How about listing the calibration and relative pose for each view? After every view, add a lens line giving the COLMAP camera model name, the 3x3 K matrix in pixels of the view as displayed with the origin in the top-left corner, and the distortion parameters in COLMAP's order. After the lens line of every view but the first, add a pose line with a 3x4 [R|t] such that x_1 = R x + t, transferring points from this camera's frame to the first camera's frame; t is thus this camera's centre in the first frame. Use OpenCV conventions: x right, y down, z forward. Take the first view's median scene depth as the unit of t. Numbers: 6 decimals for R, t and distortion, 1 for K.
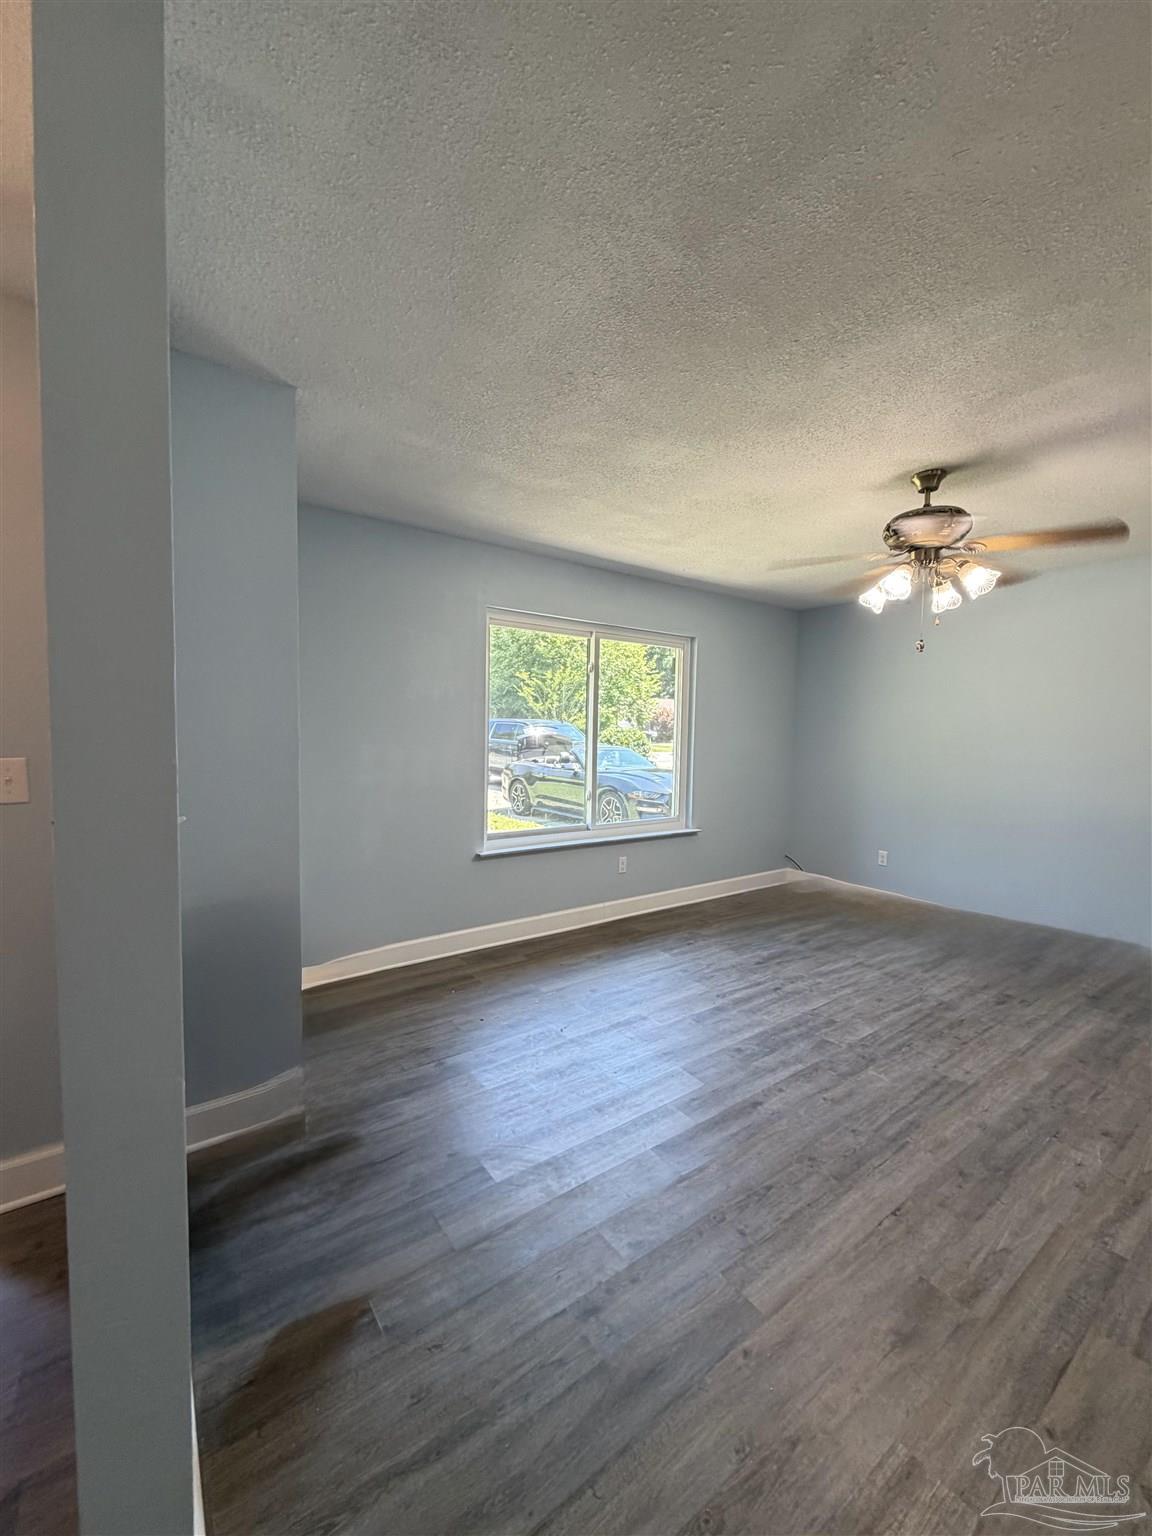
lens RADIAL K [[613.0, 0, 576.4], [0, 613.0, 763.7], [0, 0, 1]] dist [-0.000831, 0.000362]
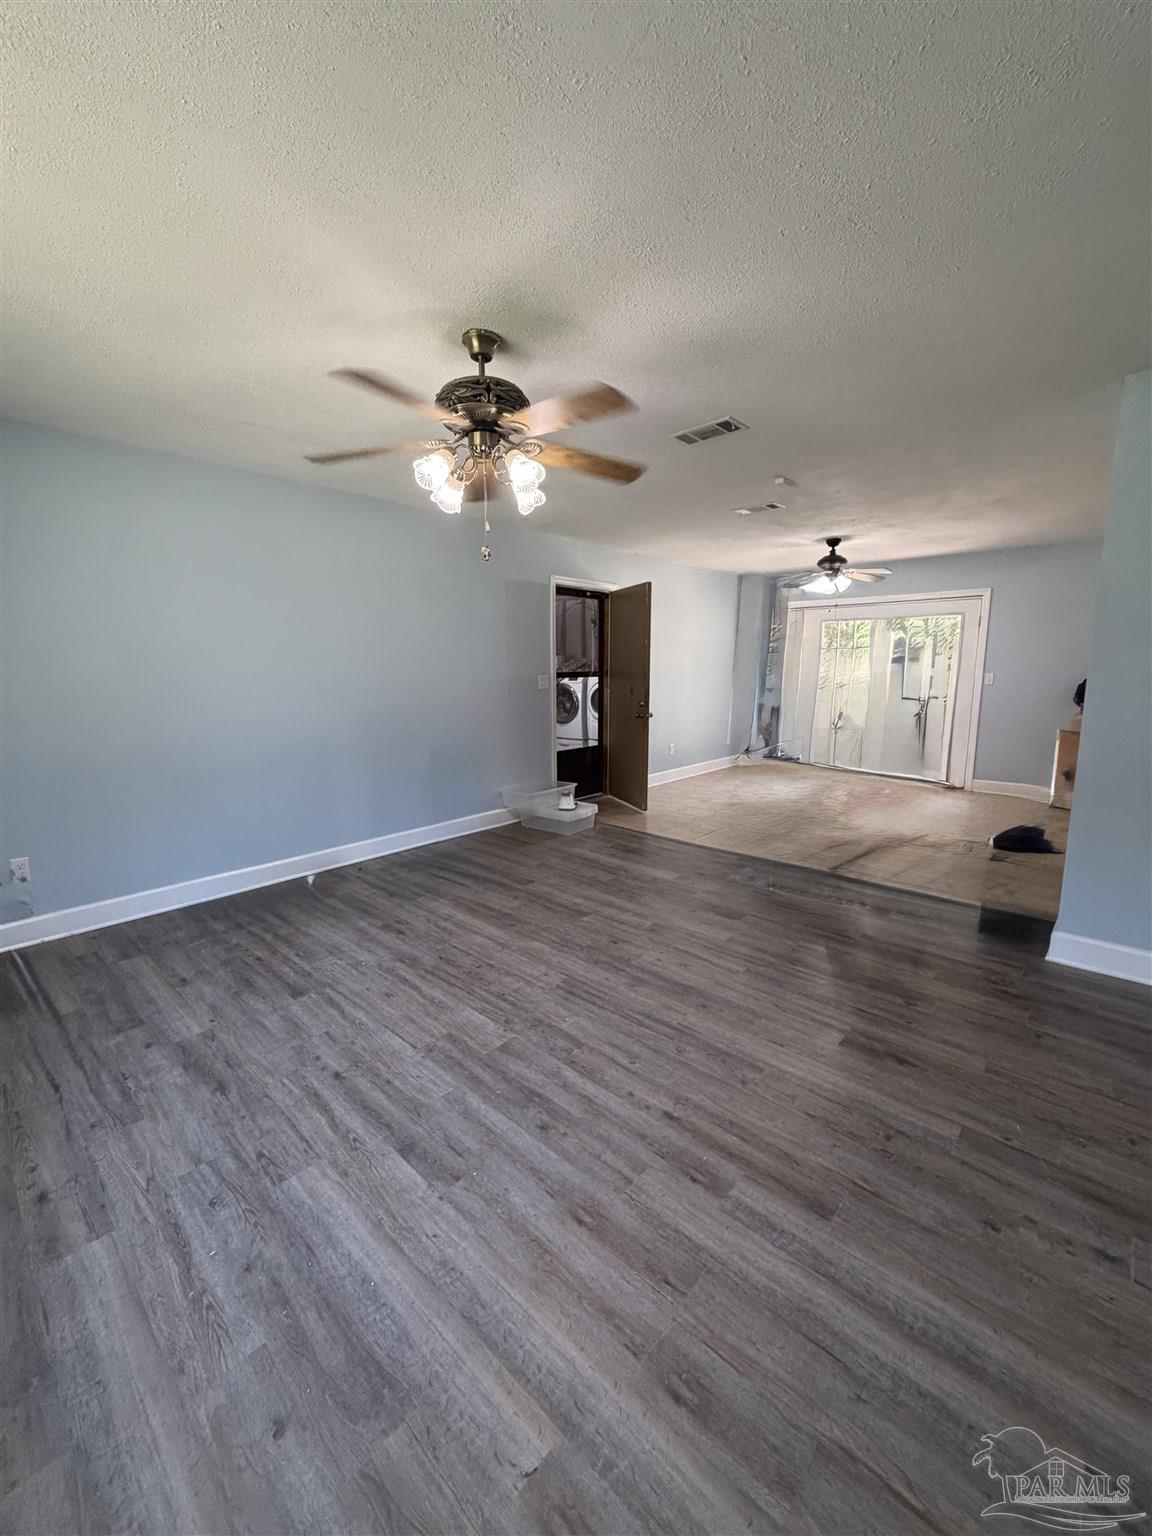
lens RADIAL K [[613.0, 0, 576.4], [0, 613.0, 763.7], [0, 0, 1]] dist [-0.000831, 0.000362]
pose [[-0.209400, -0.170458, 0.962858, -0.310332], [0.055060, 0.981071, 0.185657, -0.052531], [-0.976279, 0.091891, -0.196051, 0.992926]]
